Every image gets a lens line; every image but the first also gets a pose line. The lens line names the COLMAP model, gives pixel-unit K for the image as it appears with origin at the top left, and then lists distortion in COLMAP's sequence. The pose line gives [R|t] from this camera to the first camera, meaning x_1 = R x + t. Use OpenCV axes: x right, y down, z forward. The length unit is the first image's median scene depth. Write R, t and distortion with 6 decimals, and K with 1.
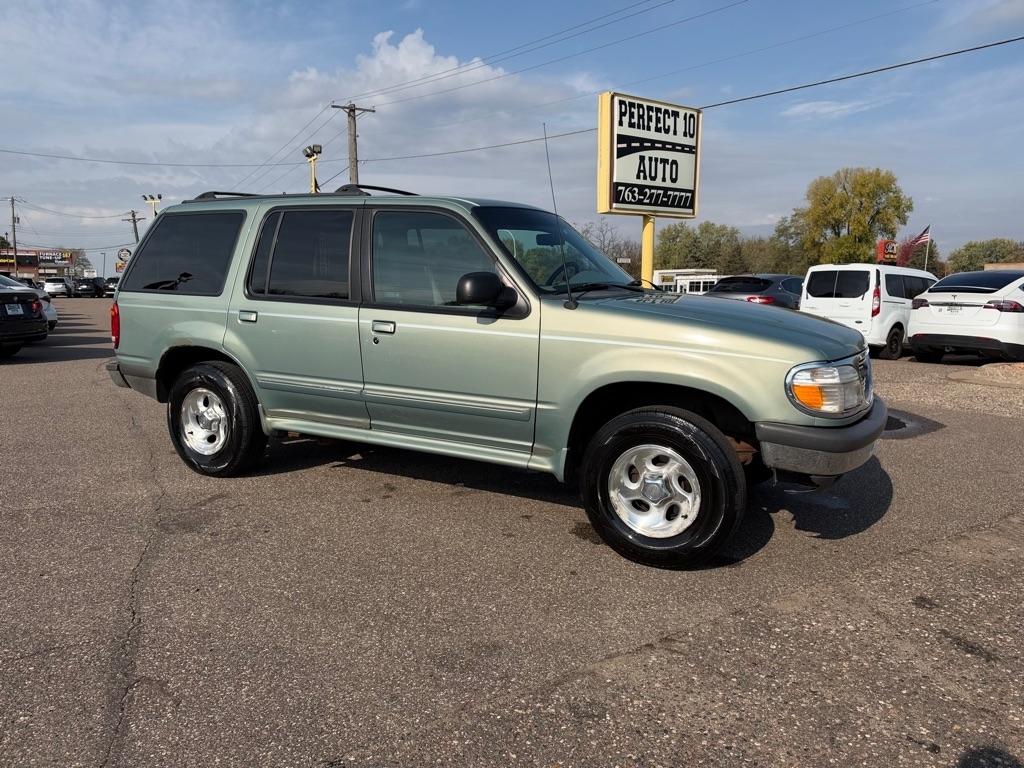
lens RADIAL K [[747.2, 0, 519.6], [0, 747.2, 381.7], [0, 0, 1]] dist [0.090821, -0.148621]
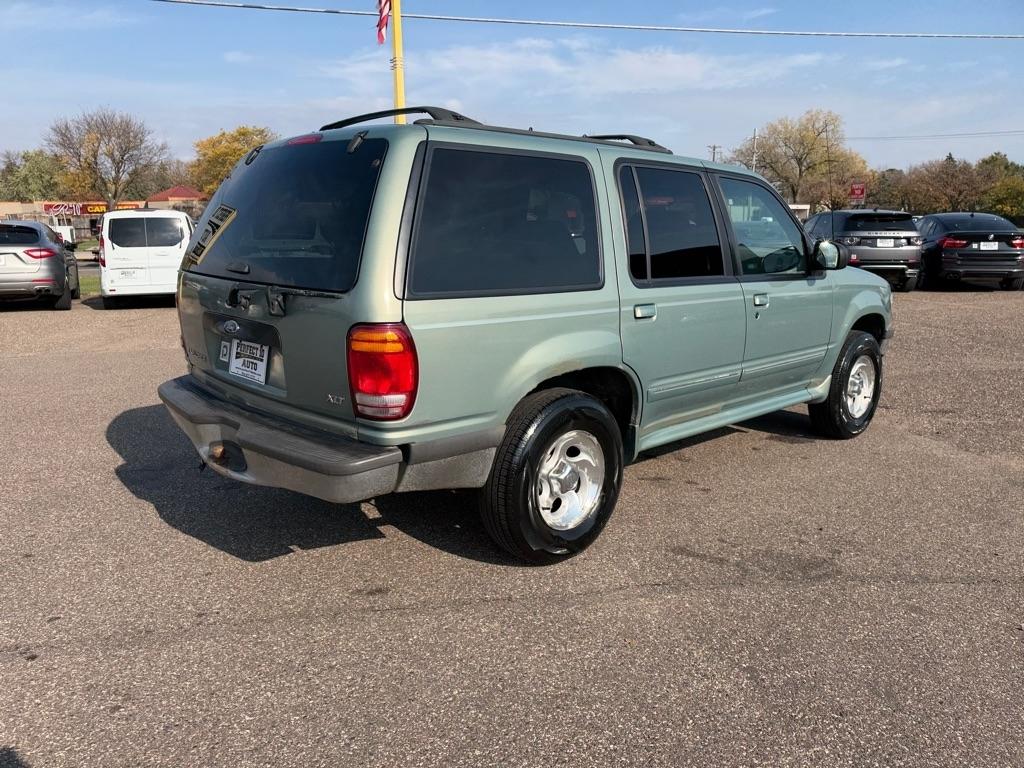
lens RADIAL K [[743.6, 0, 512.0], [0, 743.6, 384.0], [0, 0, 1]] dist [-0.002015, -0.007940]
pose [[0.326813, -0.210248, 0.921406, -0.278359], [0.130086, 0.975668, 0.176490, -0.041481], [-0.936093, 0.062183, 0.346212, 0.225477]]
